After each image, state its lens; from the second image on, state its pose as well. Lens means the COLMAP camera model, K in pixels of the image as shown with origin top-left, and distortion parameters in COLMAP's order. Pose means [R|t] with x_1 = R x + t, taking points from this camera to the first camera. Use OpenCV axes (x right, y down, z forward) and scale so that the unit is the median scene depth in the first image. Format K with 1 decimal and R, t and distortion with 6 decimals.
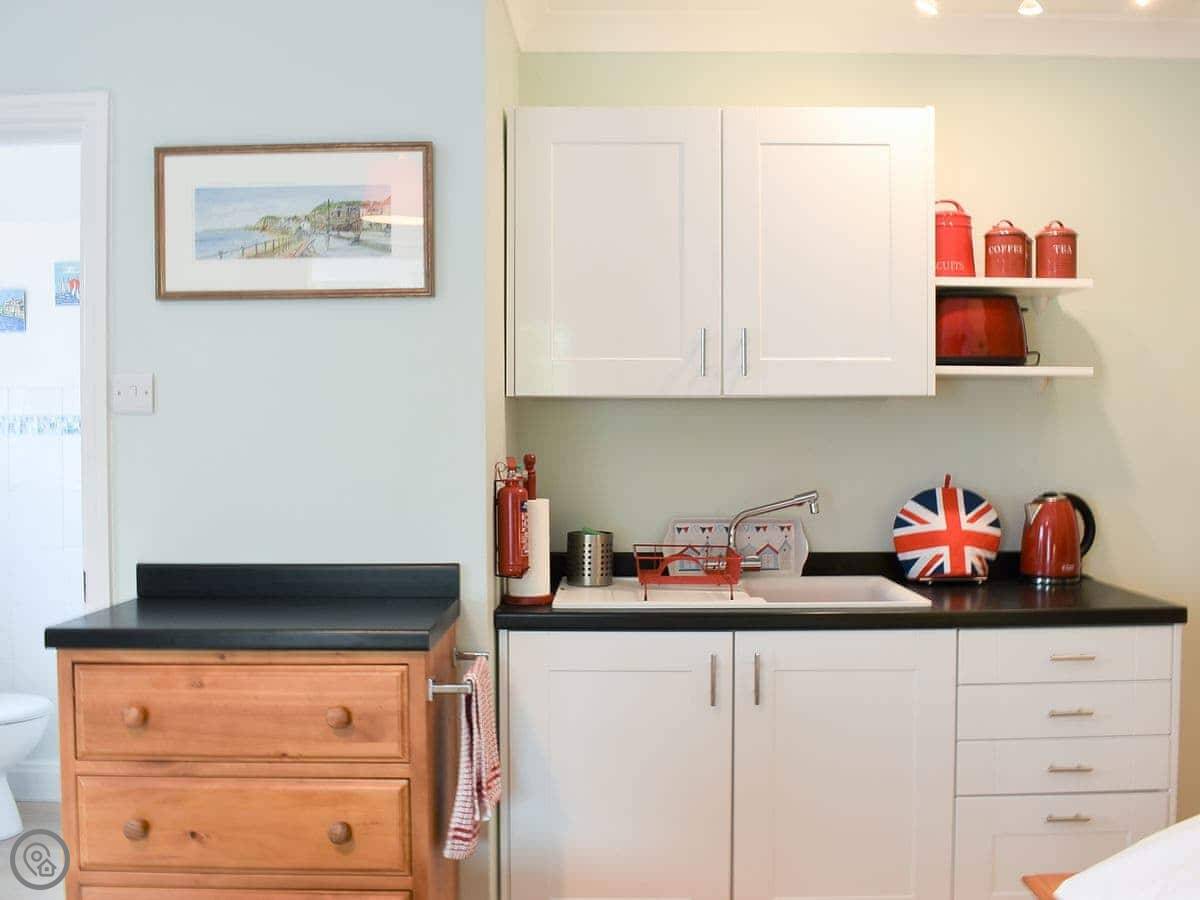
lens RADIAL K [[1084.7, 0, 646.9], [0, 1084.7, 452.8], [0, 0, 1]] dist [-0.088228, 0.006706]
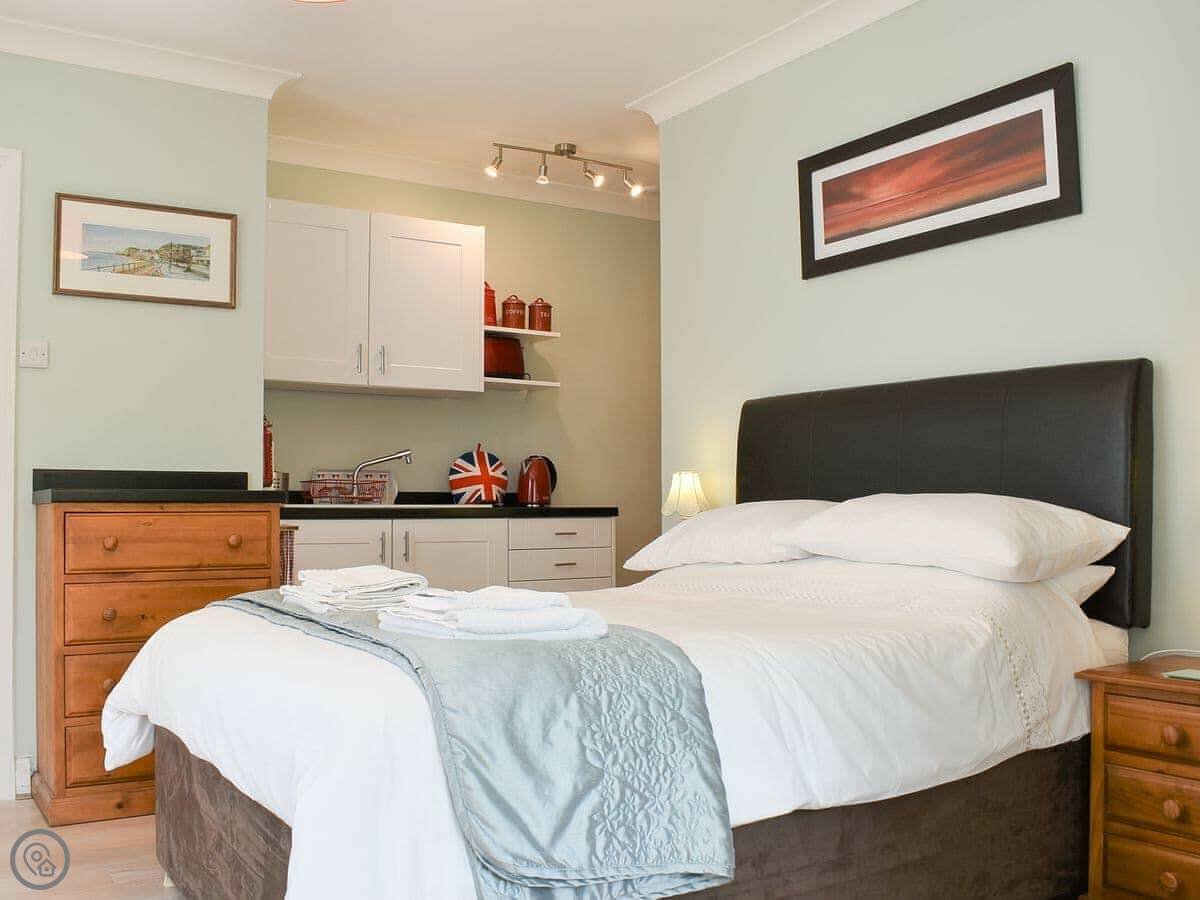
lens RADIAL K [[1084.7, 0, 620.2], [0, 1084.7, 482.5], [0, 0, 1]] dist [-0.088228, 0.006706]
pose [[0.830622, 0.007311, 0.556788, -0.488010], [0.013295, 0.999368, -0.032956, 0.143322], [-0.556678, 0.034776, 0.830000, -0.528640]]
